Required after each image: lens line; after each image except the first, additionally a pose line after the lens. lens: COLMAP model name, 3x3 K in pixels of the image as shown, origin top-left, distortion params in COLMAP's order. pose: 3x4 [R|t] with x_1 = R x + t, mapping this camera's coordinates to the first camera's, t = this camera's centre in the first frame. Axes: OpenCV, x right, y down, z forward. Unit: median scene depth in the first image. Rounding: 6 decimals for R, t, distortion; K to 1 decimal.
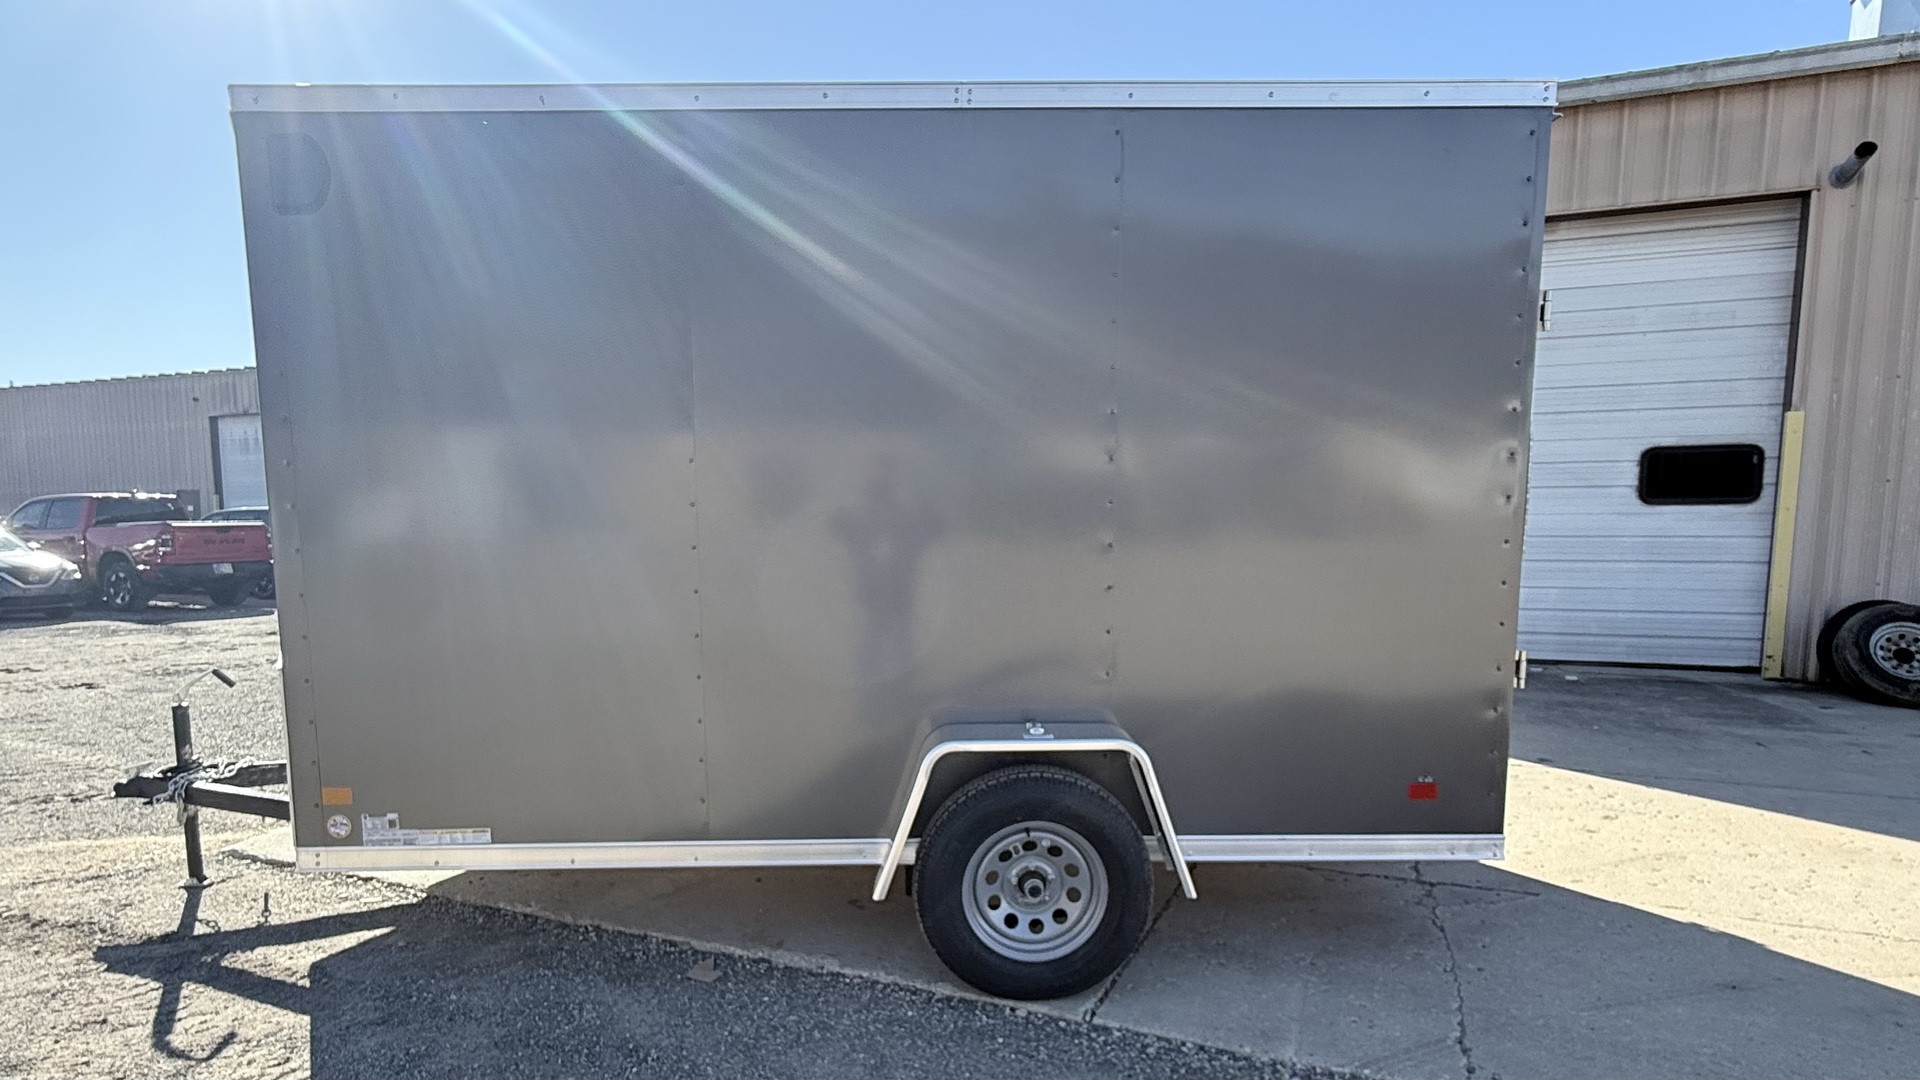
lens RADIAL K [[1083.4, 0, 906.5], [0, 1083.4, 621.1], [0, 0, 1]] dist [0.002078, 0.000776]
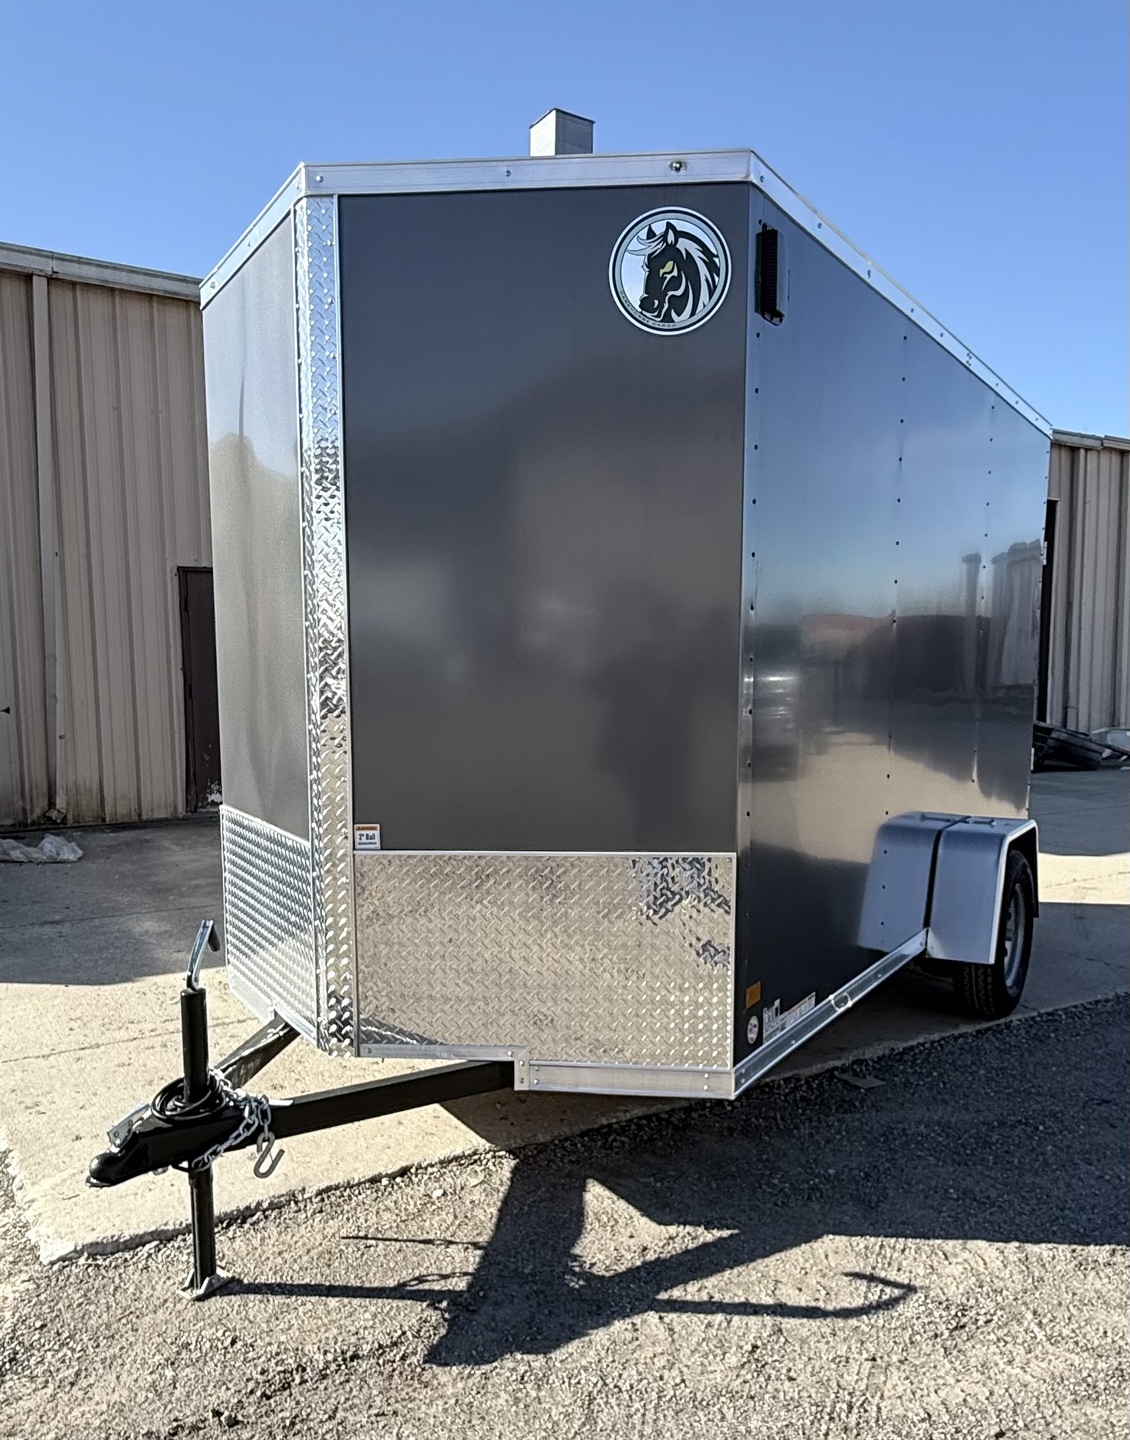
lens RADIAL K [[1105.4, 0, 596.7], [0, 1105.4, 808.7], [0, 0, 1]] dist [-0.005226, -0.002793]
pose [[0.553612, -0.099634, 0.826793, -1.137464], [0.082116, 0.994510, 0.064861, -0.043522], [-0.828717, 0.031985, 0.558754, 0.539588]]
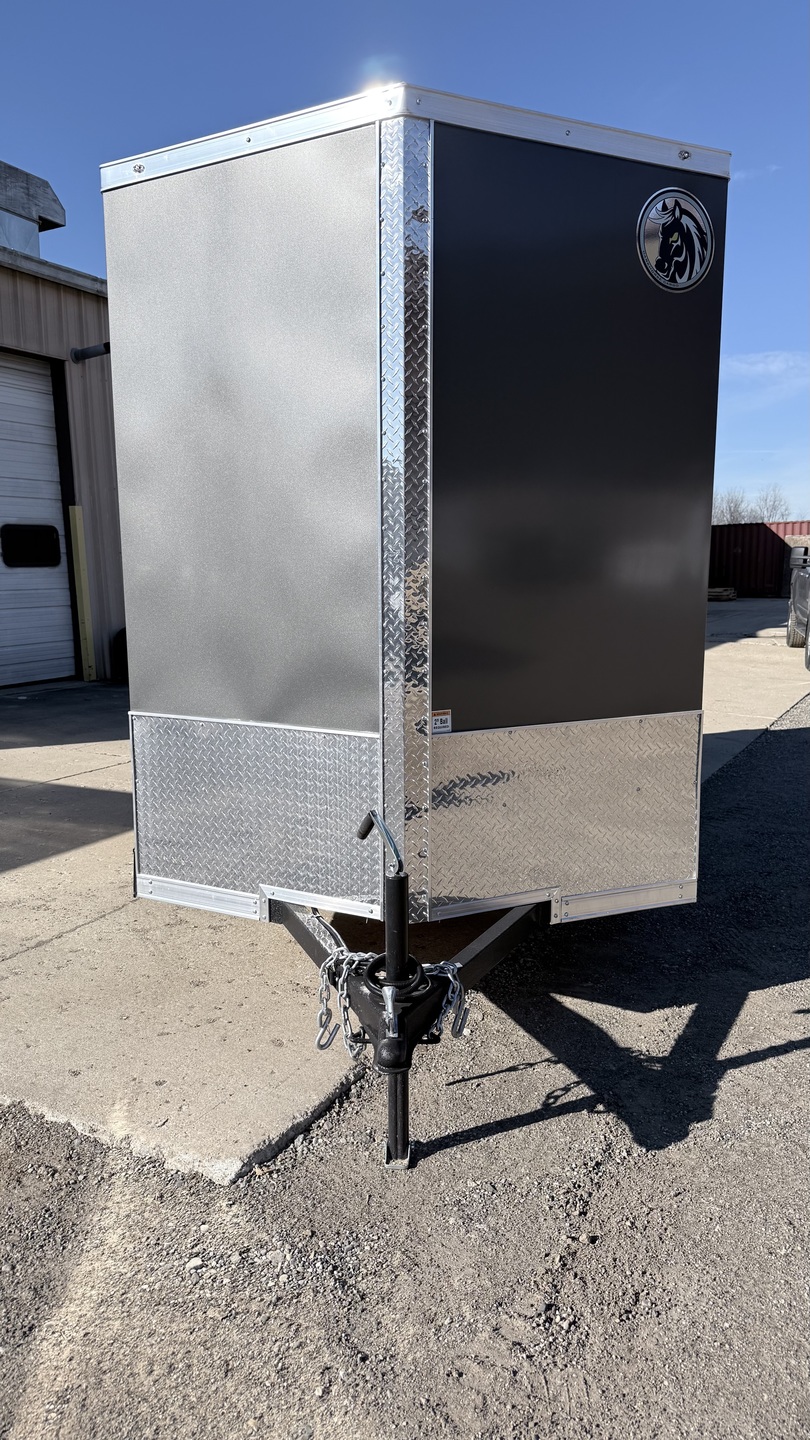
lens RADIAL K [[974.5, 0, 405.0], [0, 974.5, 720.0], [0, 0, 1]] dist [0.002348, -0.003817]
pose [[0.093934, -0.151391, 0.984001, -1.317994], [0.110095, 0.983888, 0.140864, -0.093834], [-0.989472, 0.095101, 0.109088, 1.025766]]
